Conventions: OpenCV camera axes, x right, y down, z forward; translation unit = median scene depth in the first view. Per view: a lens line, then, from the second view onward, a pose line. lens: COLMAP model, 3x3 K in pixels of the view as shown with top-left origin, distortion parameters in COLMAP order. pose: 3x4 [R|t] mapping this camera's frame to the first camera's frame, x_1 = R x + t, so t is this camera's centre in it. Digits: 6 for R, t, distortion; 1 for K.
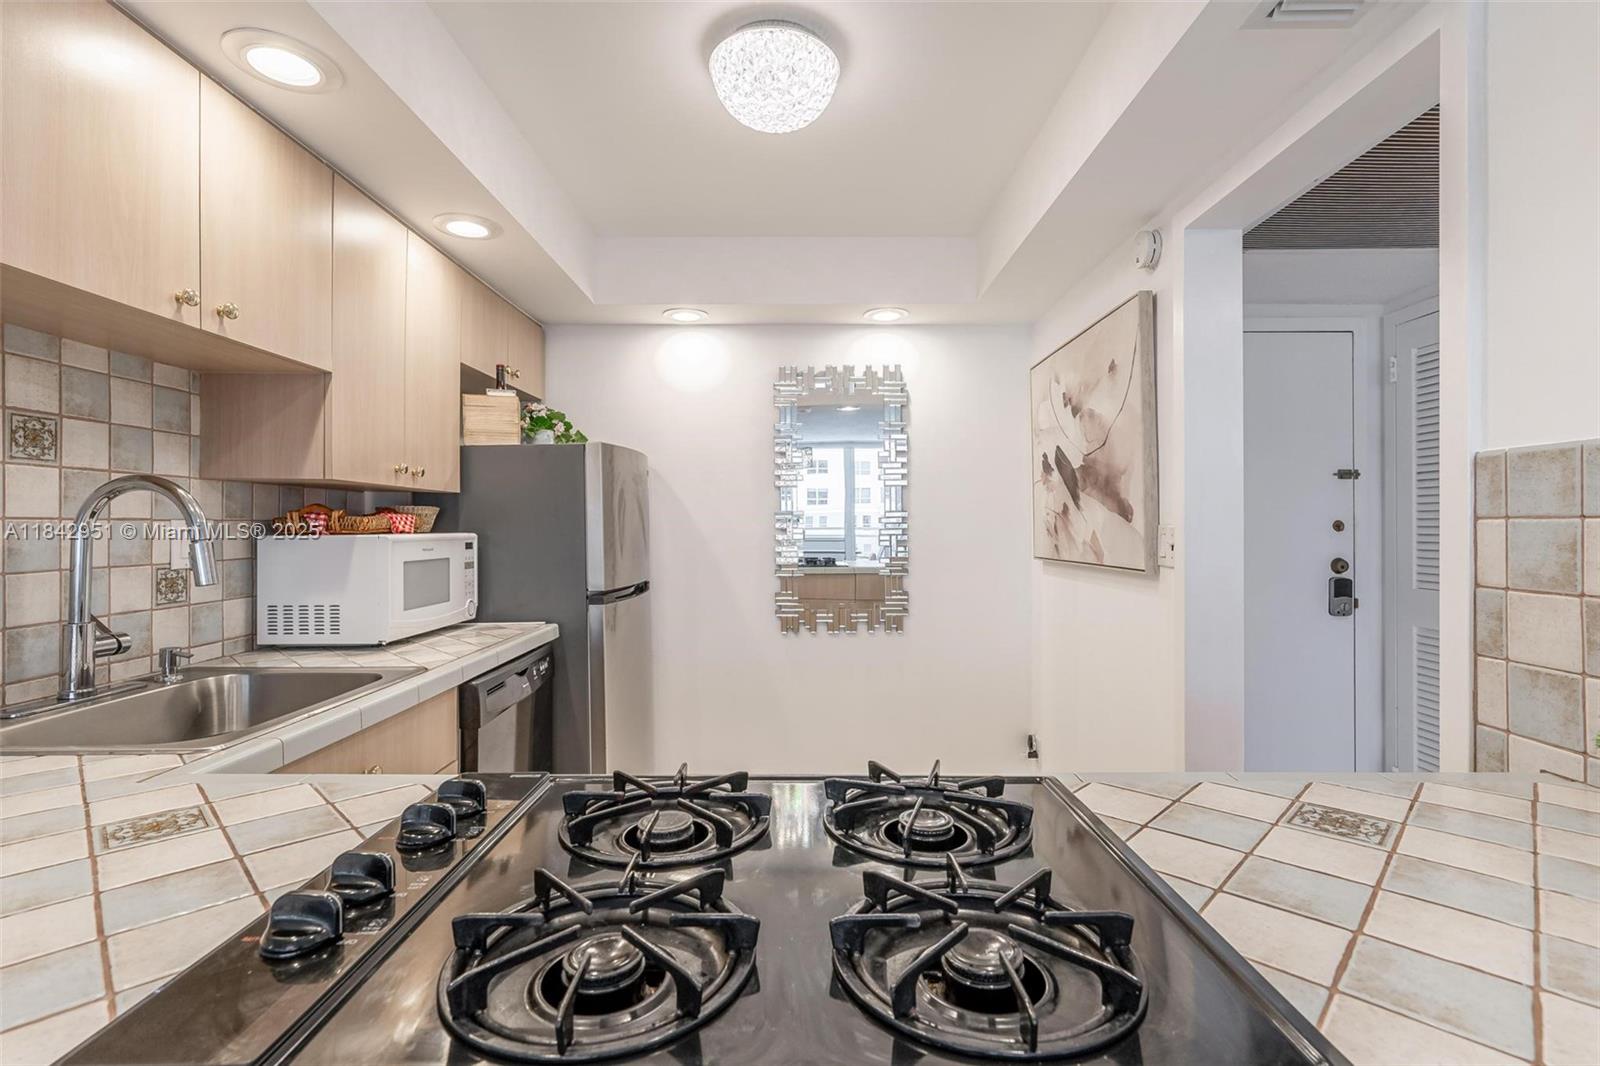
lens RADIAL K [[733.0, 0, 804.7], [0, 733.0, 515.7], [0, 0, 1]] dist [-0.000520, 0.000479]
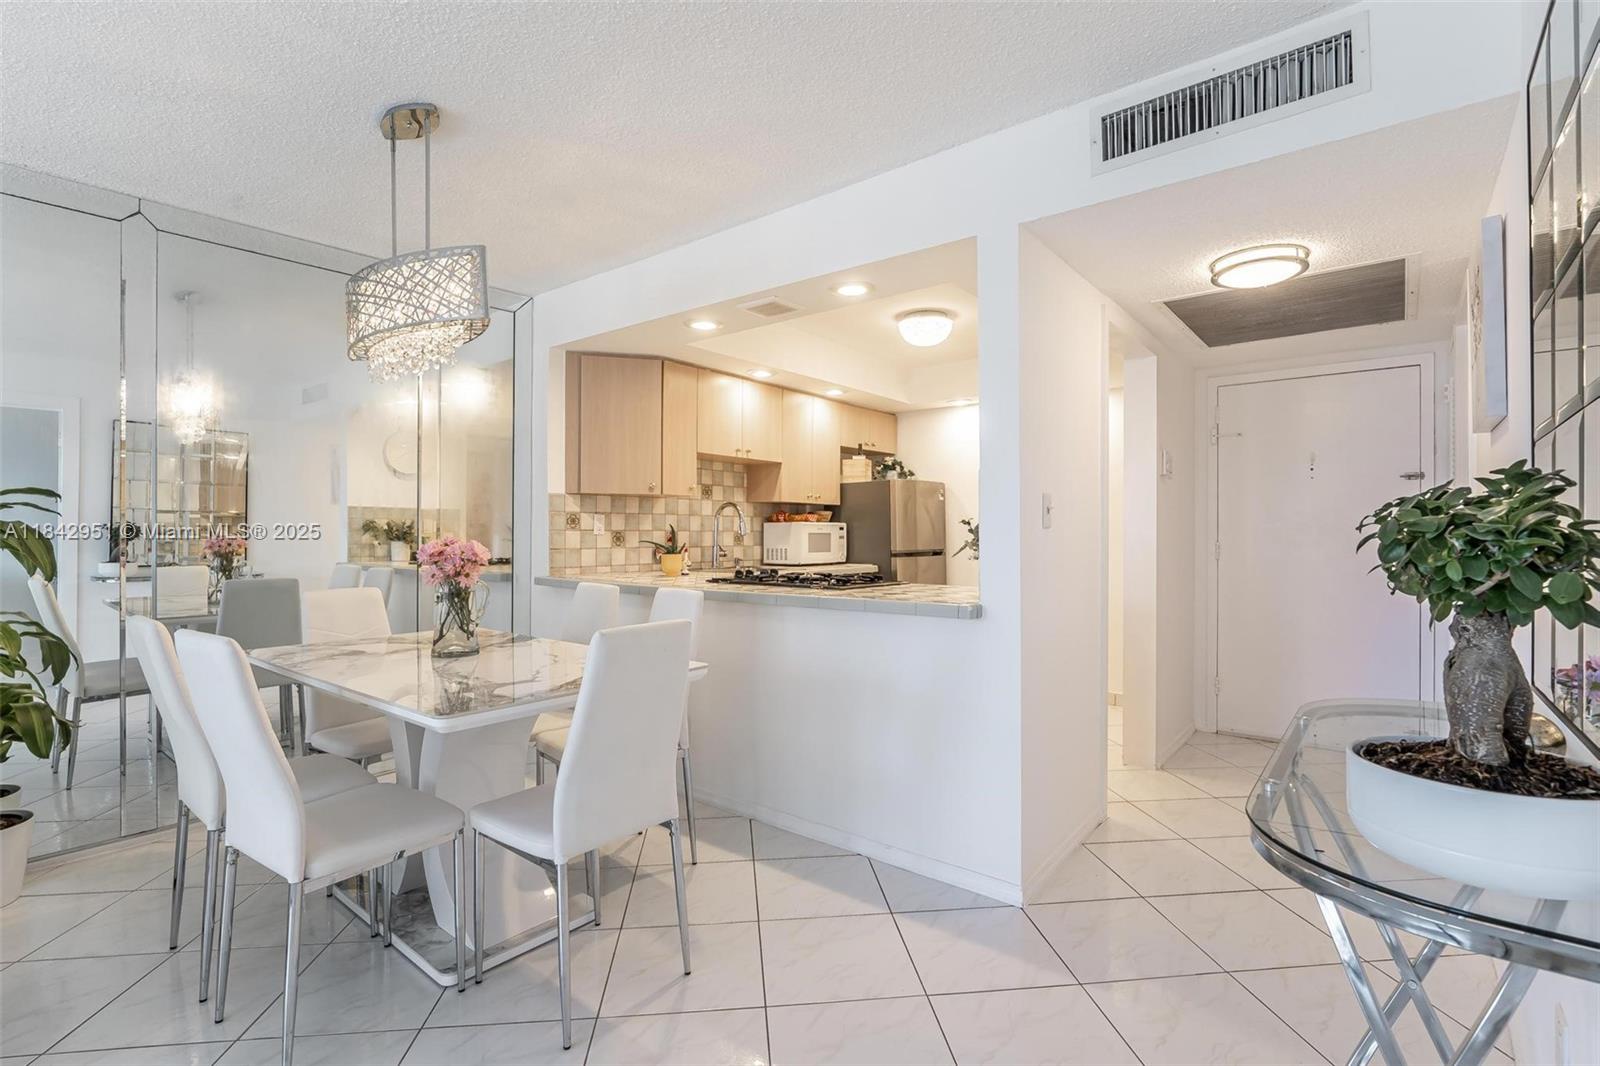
lens RADIAL K [[733.0, 0, 804.7], [0, 733.0, 515.7], [0, 0, 1]] dist [-0.000520, 0.000479]
pose [[0.787566, -0.011035, -0.616132, 1.022064], [0.005694, 0.999927, -0.010630, 0.030903], [0.616204, 0.004864, 0.787571, -1.019978]]
